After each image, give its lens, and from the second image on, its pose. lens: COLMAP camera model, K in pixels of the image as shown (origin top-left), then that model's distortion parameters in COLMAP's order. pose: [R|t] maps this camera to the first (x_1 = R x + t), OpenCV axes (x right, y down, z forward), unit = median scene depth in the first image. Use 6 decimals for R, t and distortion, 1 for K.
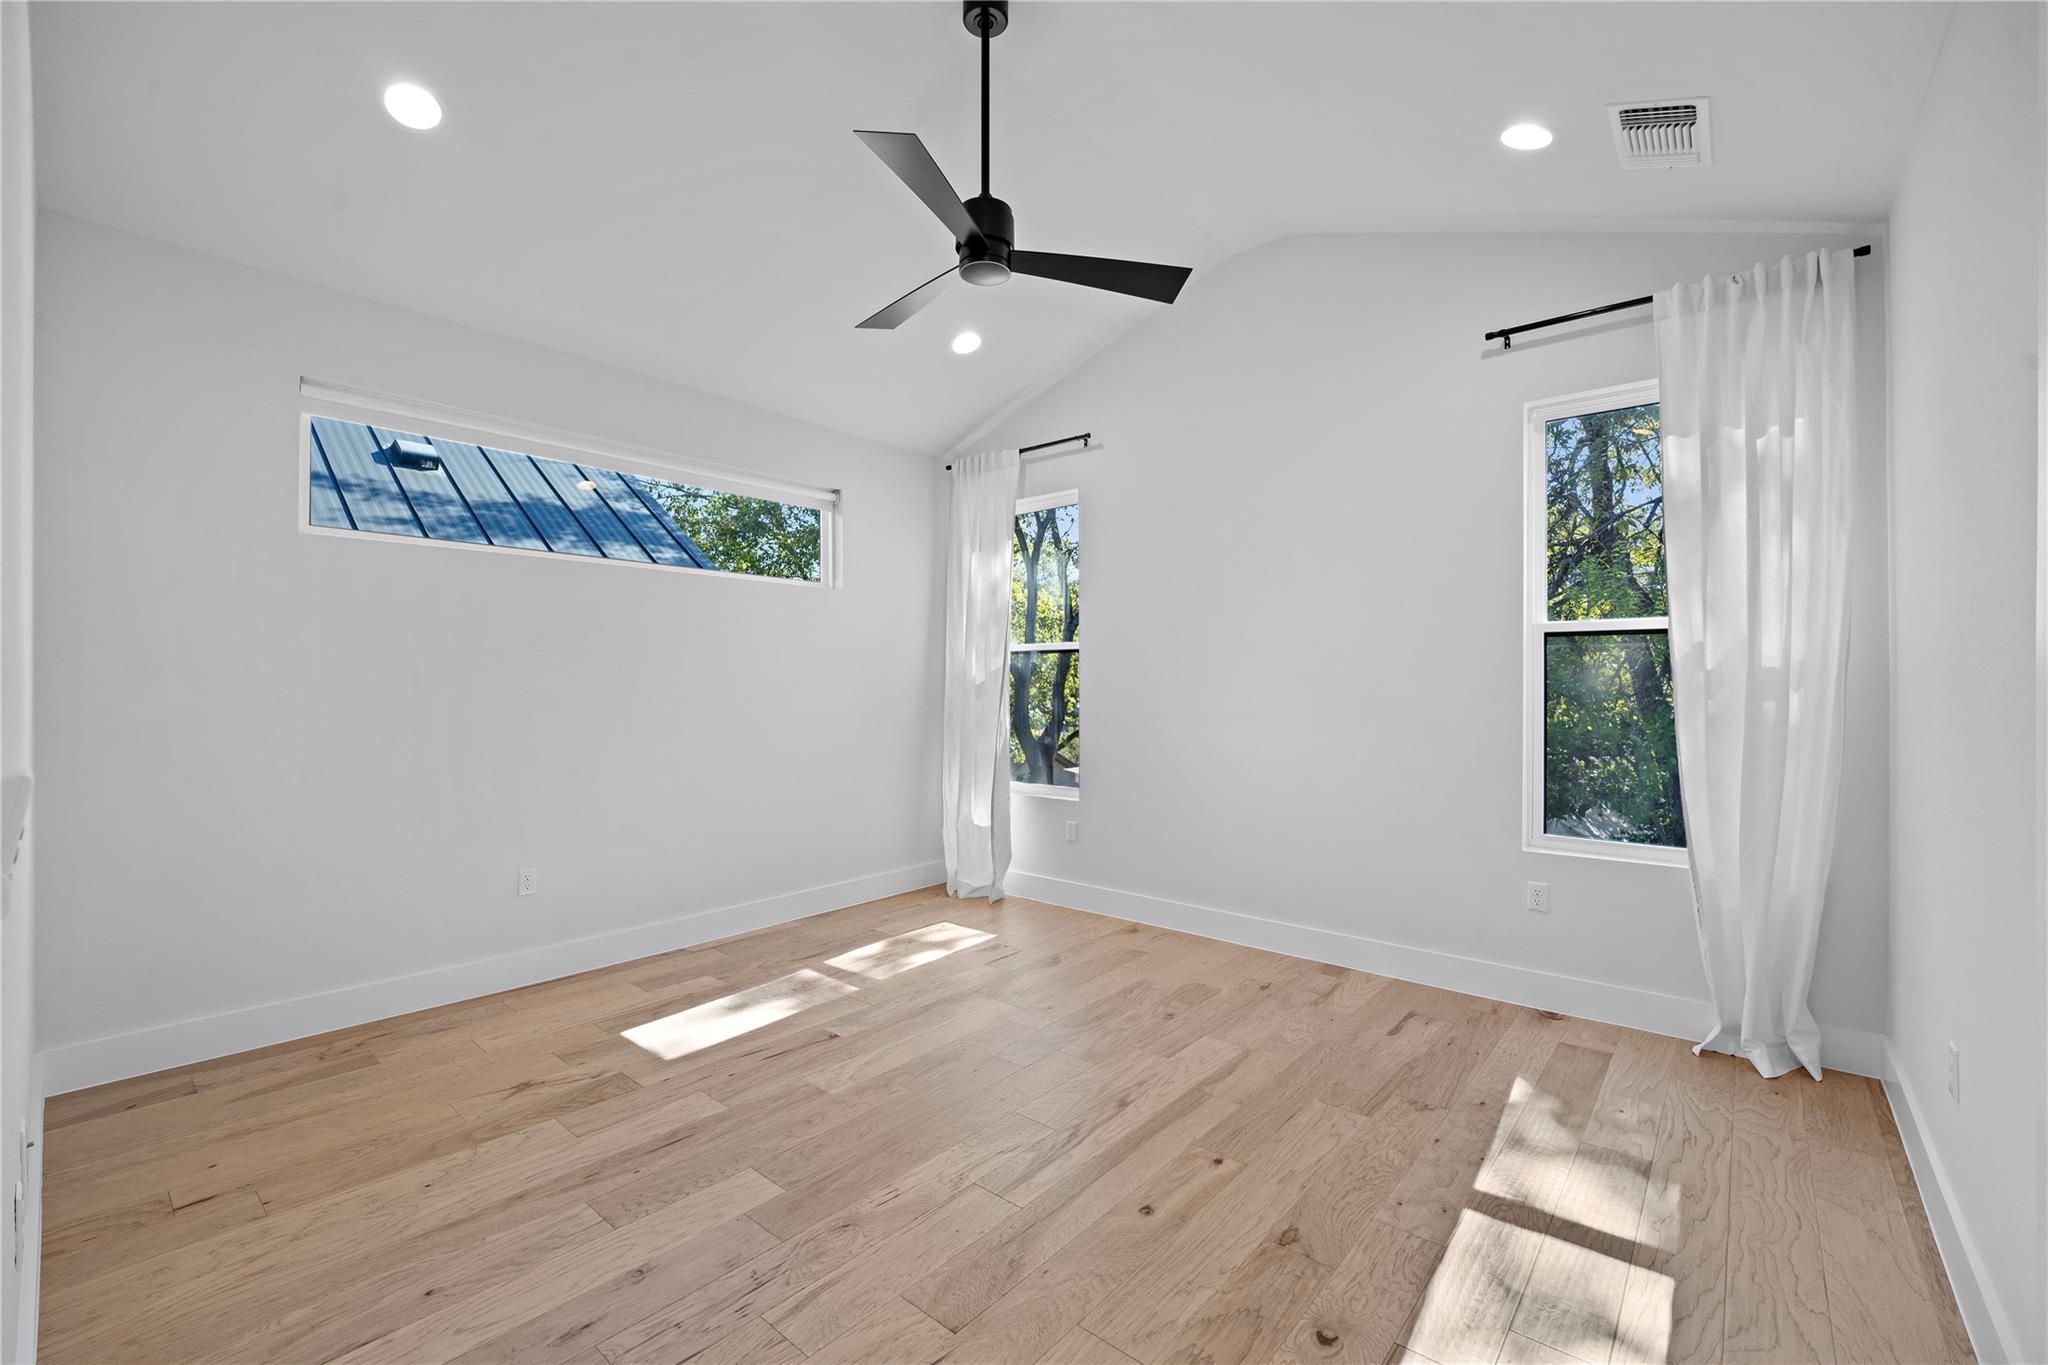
lens RADIAL K [[851.2, 0, 1026.1], [0, 851.2, 685.3], [0, 0, 1]] dist [-0.004726, -0.005889]
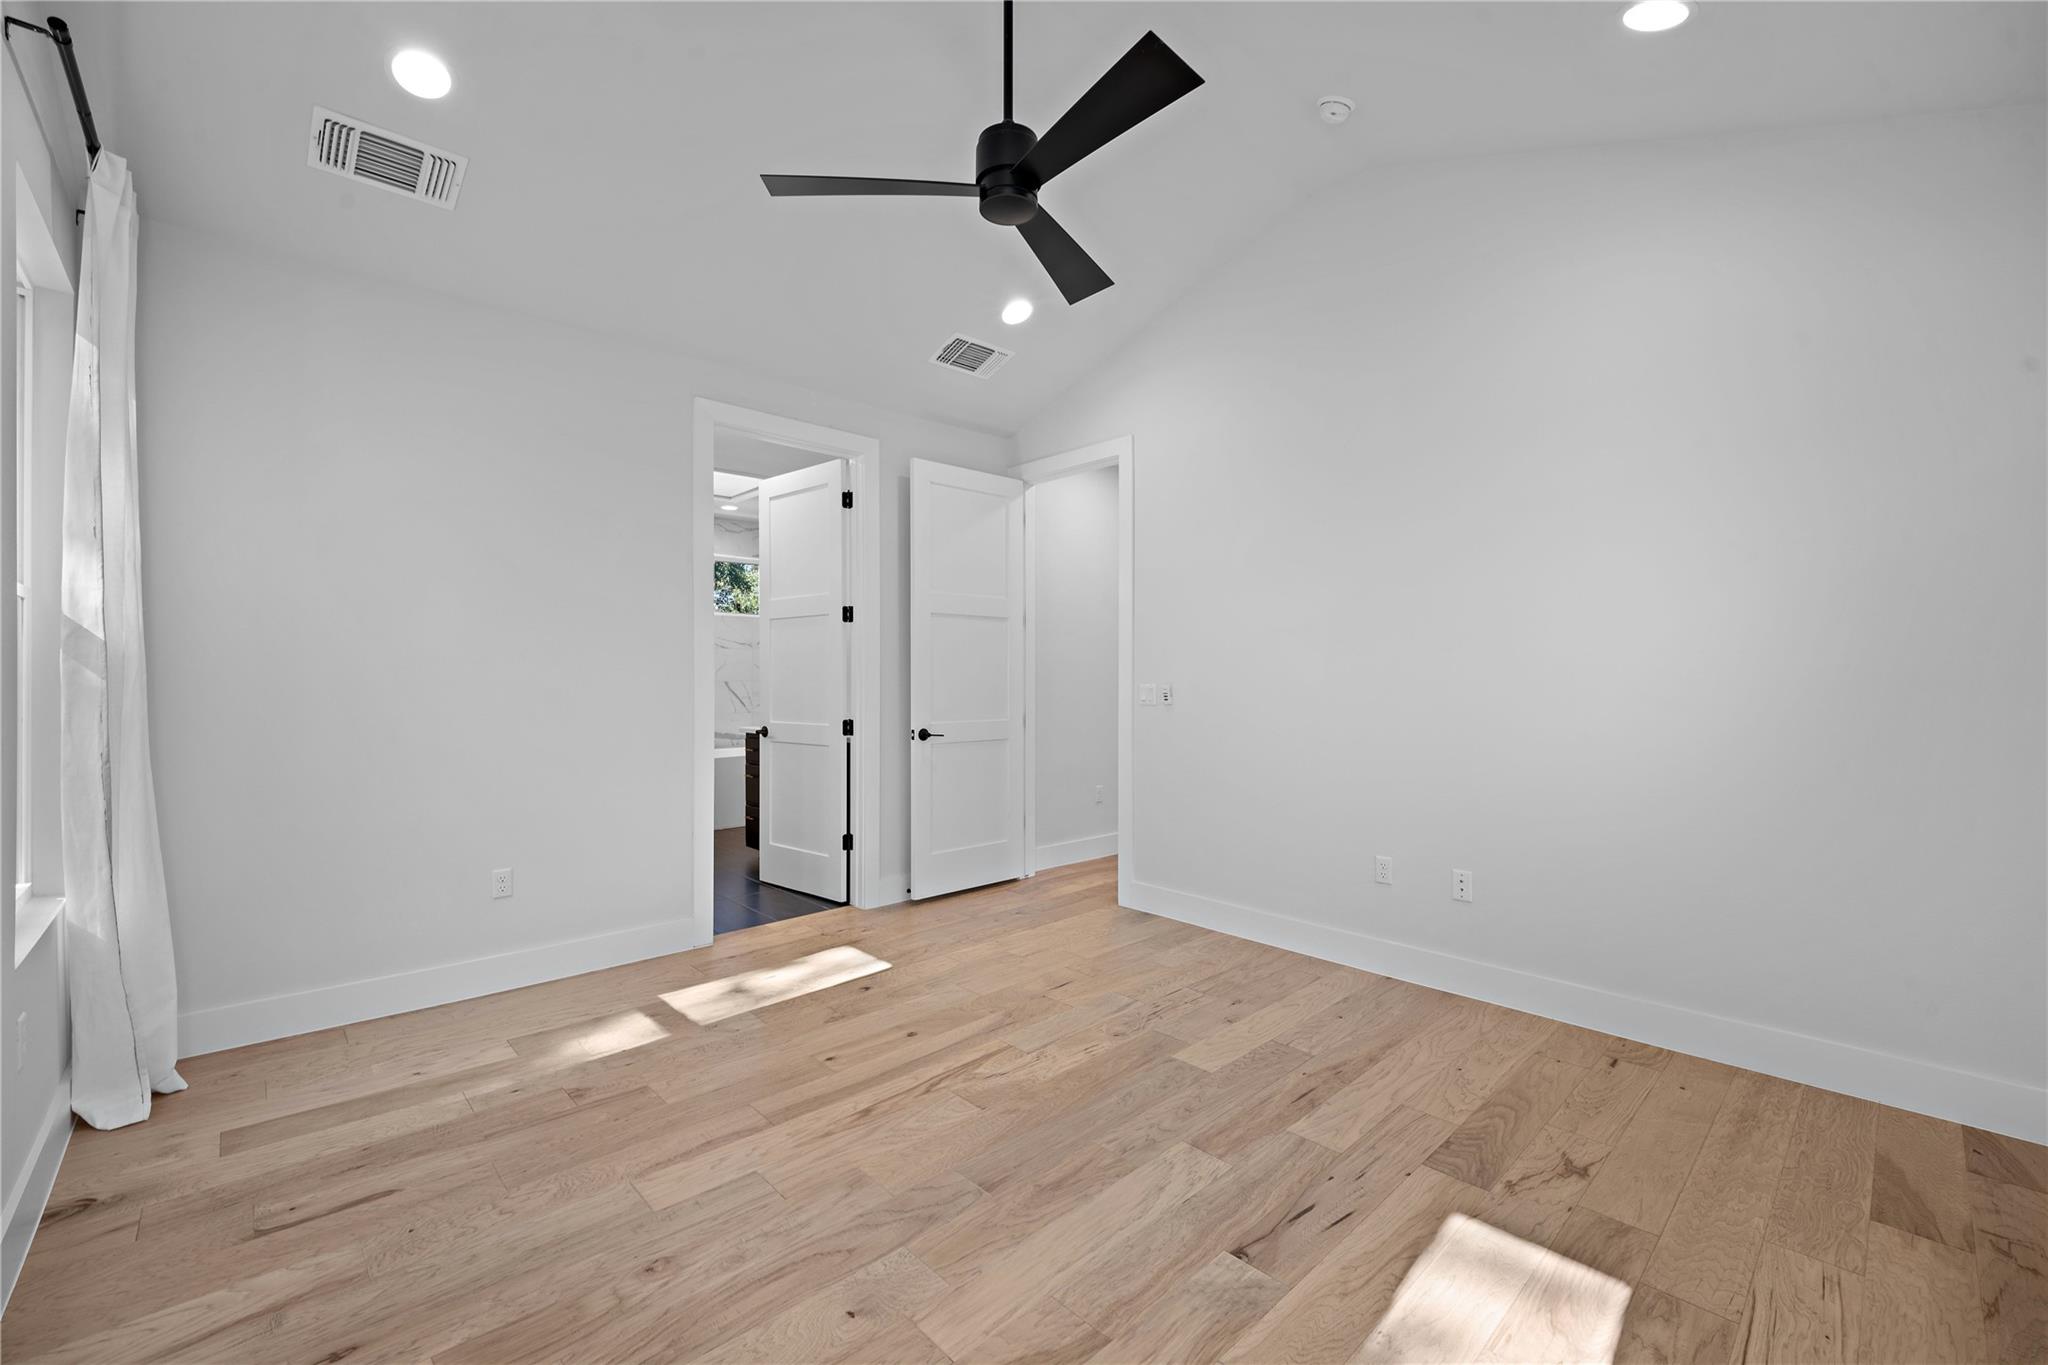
lens RADIAL K [[851.2, 0, 1025.7], [0, 851.2, 683.1], [0, 0, 1]] dist [-0.004726, -0.005889]
pose [[-0.994033, -0.001016, 0.109074, -0.168042], [-0.000063, 0.999962, 0.008736, 0.003739], [-0.109078, 0.008677, -0.993995, 1.932905]]
